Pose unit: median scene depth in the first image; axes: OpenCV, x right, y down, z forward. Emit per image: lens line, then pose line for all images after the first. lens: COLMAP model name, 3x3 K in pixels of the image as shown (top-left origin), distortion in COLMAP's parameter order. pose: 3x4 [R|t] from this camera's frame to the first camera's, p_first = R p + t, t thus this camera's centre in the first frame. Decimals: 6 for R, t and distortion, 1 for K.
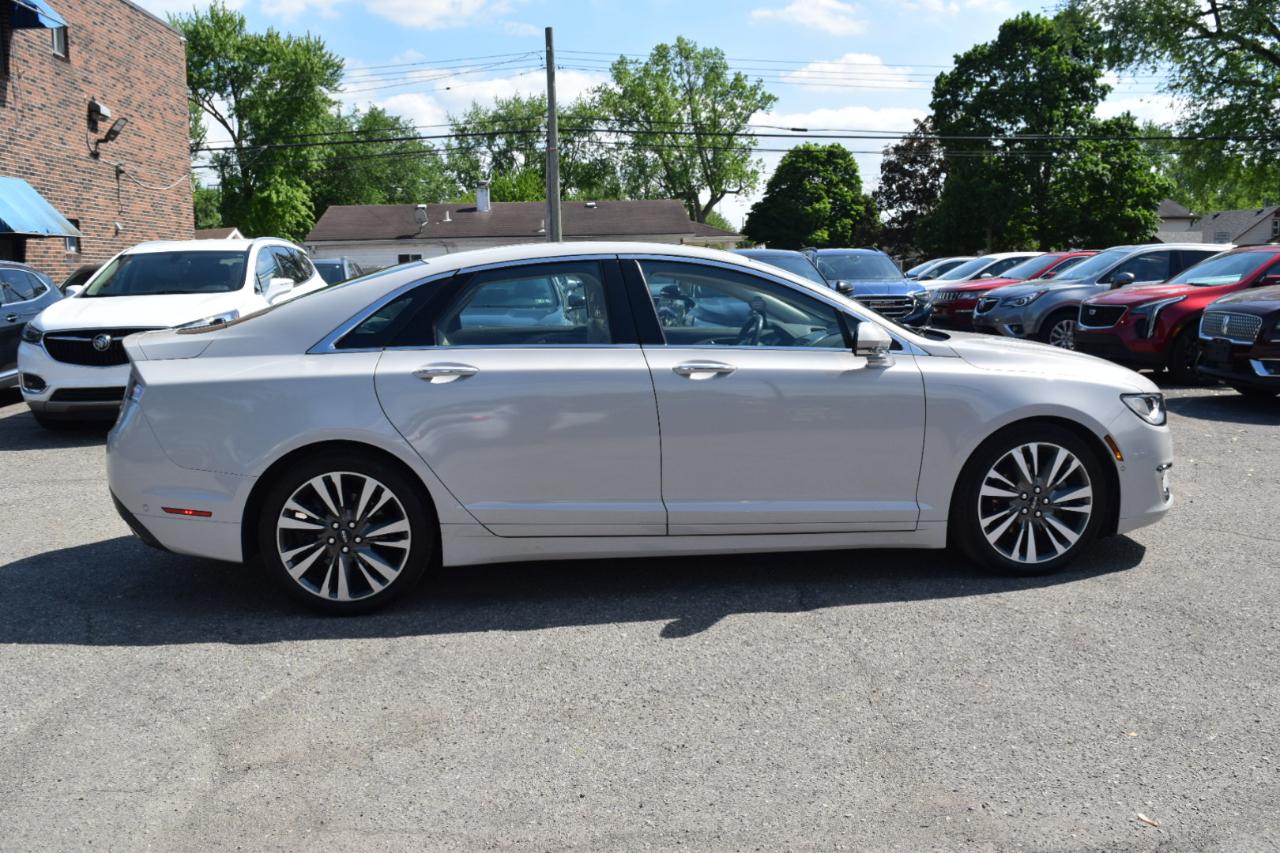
lens RADIAL K [[1044.8, 0, 640.0], [0, 1044.8, 426.5], [0, 0, 1]] dist [-0.086902, 0.010187]
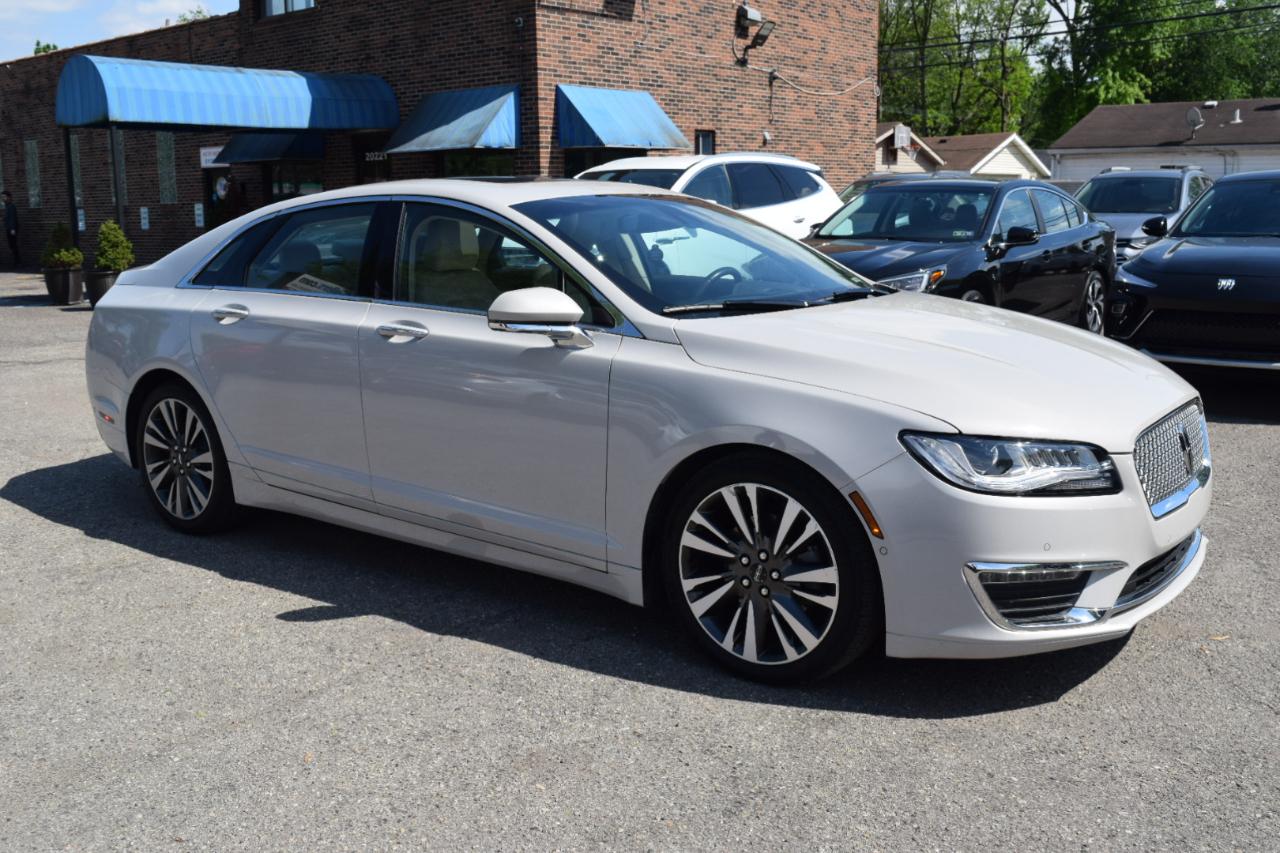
lens RADIAL K [[1210.0, 0, 640.0], [0, 1210.0, 426.5], [0, 0, 1]] dist [-0.085464, 0.028720]
pose [[0.726769, 0.135593, -0.673366, 0.198470], [-0.098602, 0.990764, 0.093084, -0.019920], [0.679768, -0.001255, 0.733426, 0.090716]]
